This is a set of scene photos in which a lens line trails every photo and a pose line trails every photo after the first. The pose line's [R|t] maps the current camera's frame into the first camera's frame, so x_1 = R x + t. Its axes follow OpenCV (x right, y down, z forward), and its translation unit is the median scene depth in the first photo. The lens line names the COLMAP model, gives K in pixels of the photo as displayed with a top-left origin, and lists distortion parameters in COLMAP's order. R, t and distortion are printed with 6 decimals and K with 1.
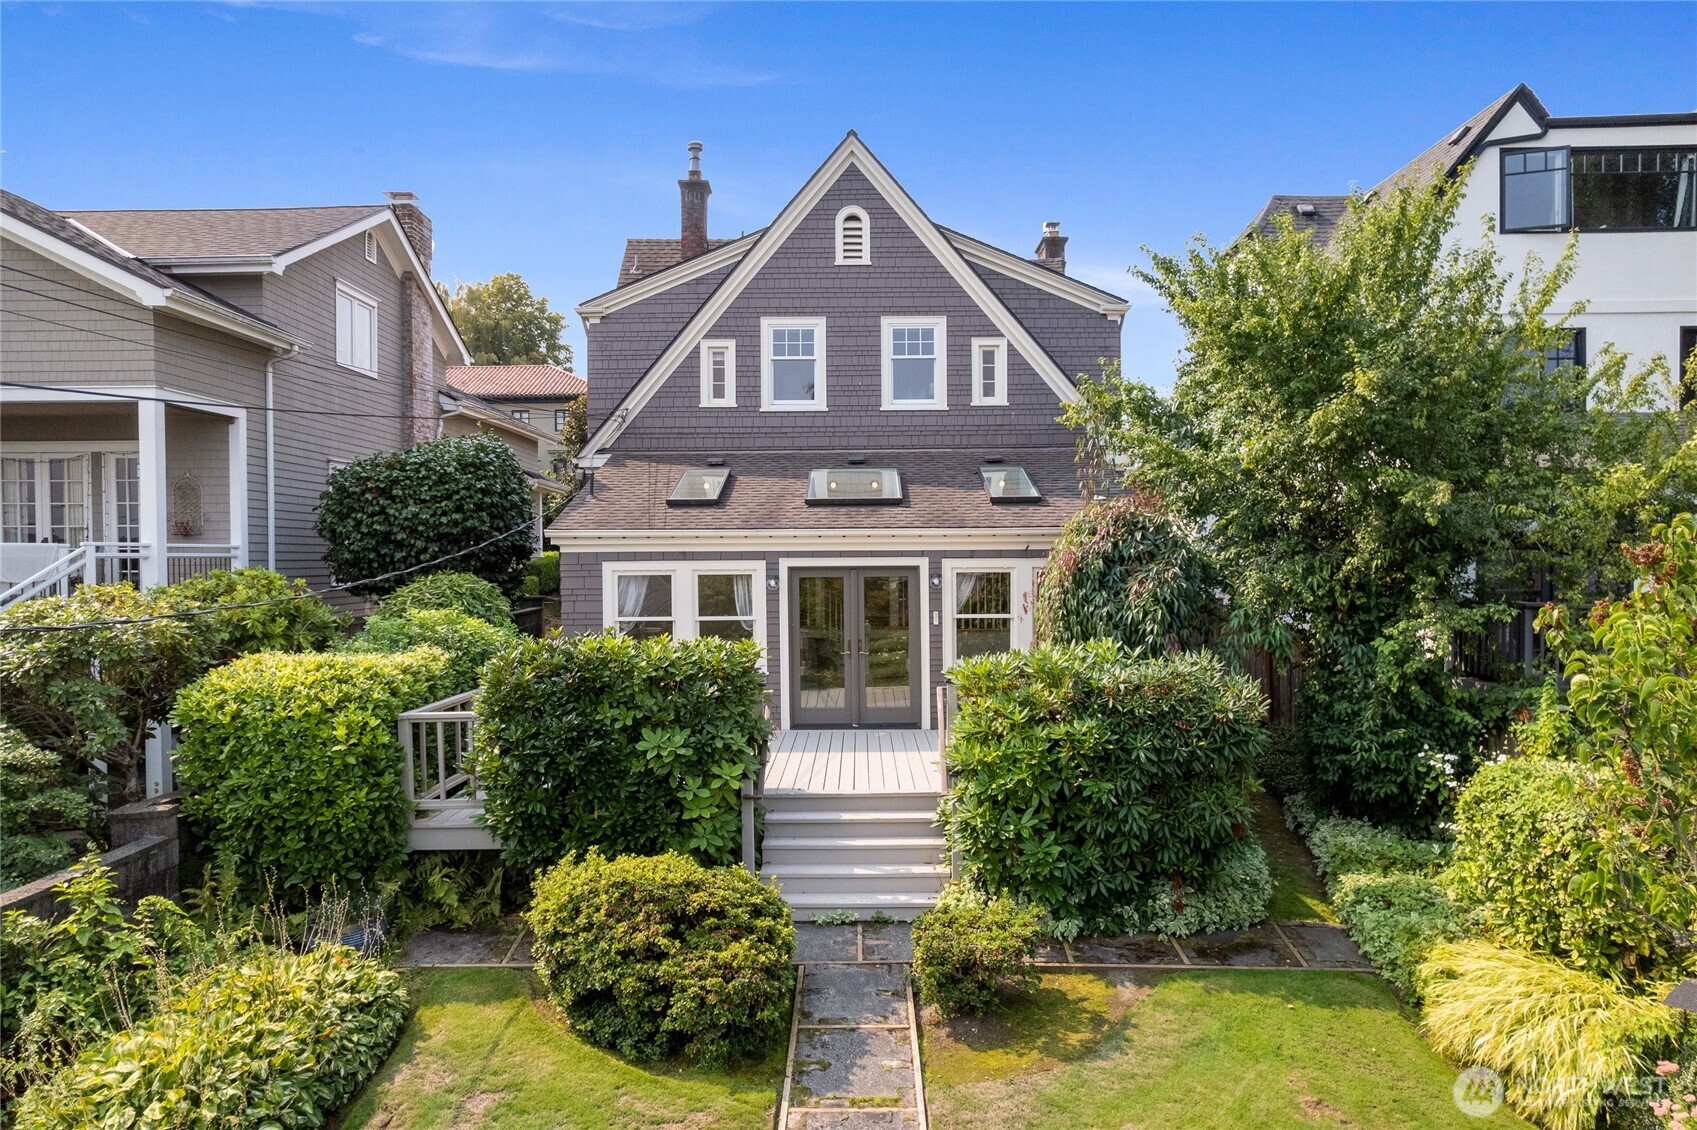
lens RADIAL K [[1083.9, 0, 848.5], [0, 1083.9, 565.0], [0, 0, 1]] dist [-0.029285, -0.000097]
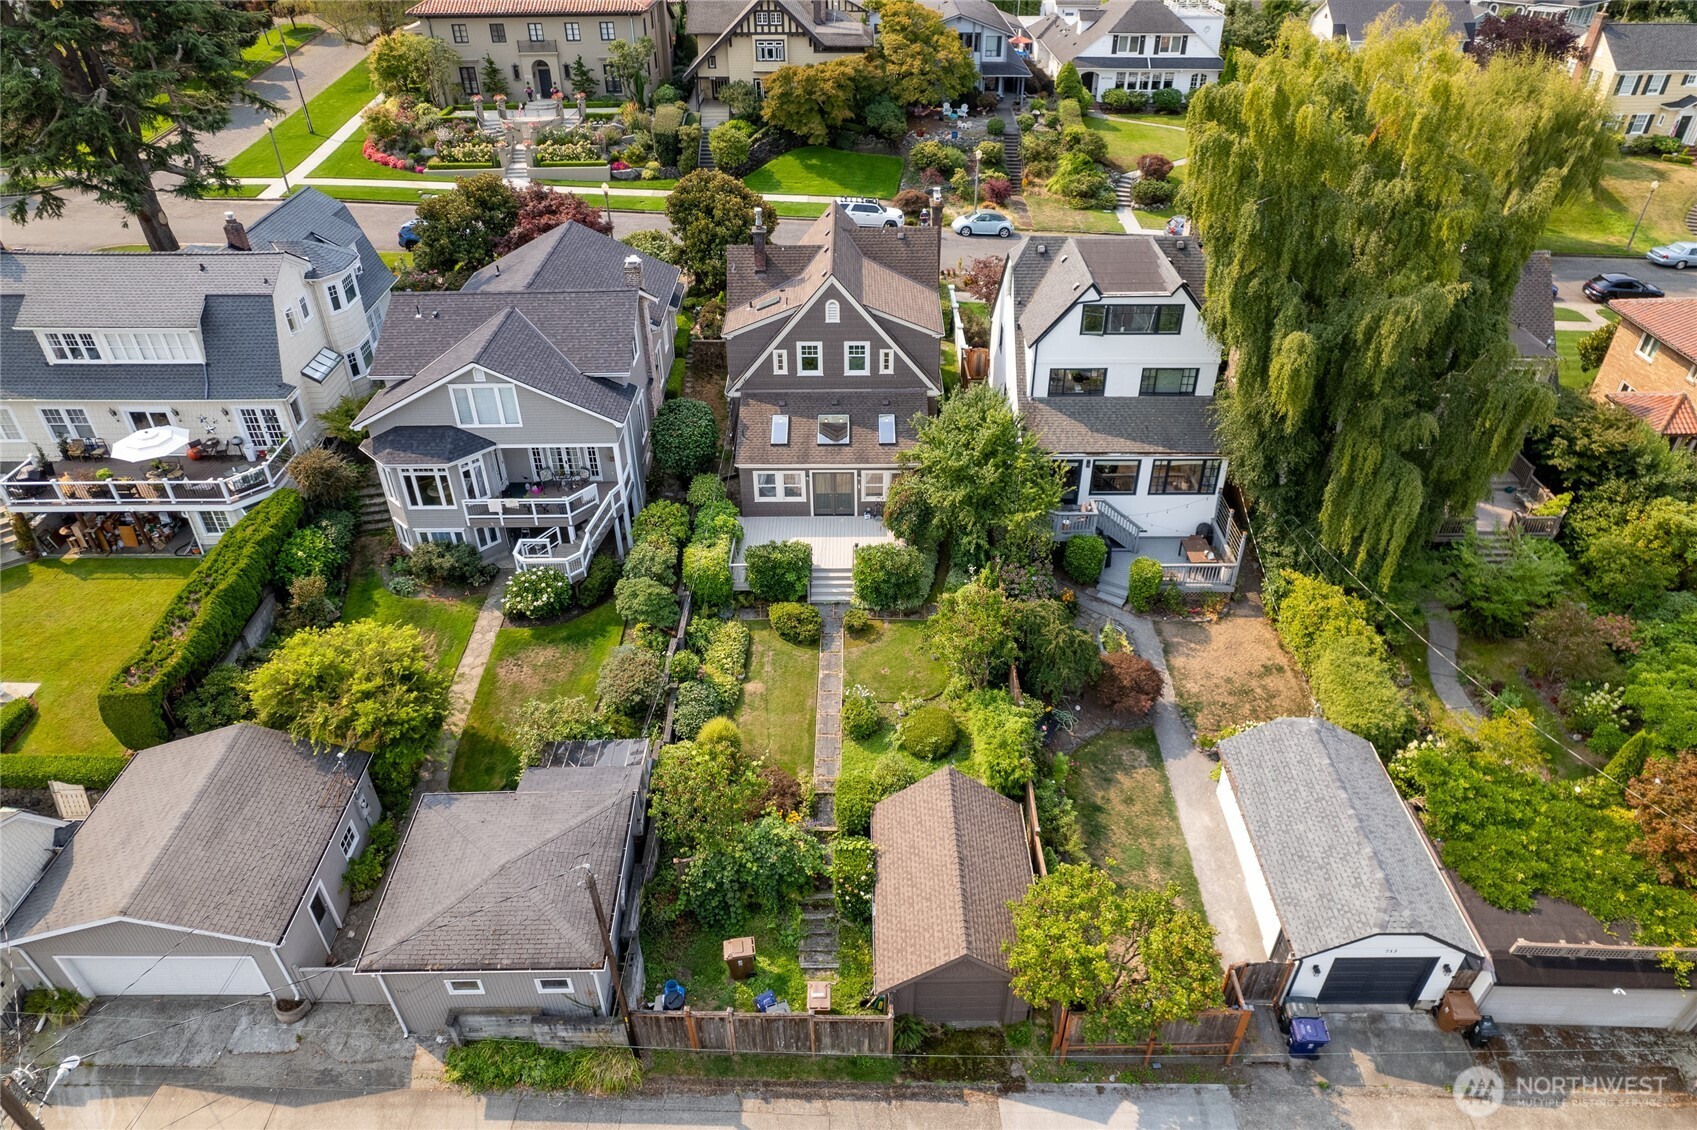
lens RADIAL K [[1083.9, 0, 848.5], [0, 1083.9, 565.0], [0, 0, 1]] dist [-0.029285, -0.000097]
pose [[0.999977, -0.002351, 0.006317, 0.023121], [-0.001716, 0.817529, 0.575885, -1.259510], [-0.006518, -0.575883, 0.817506, -1.366143]]
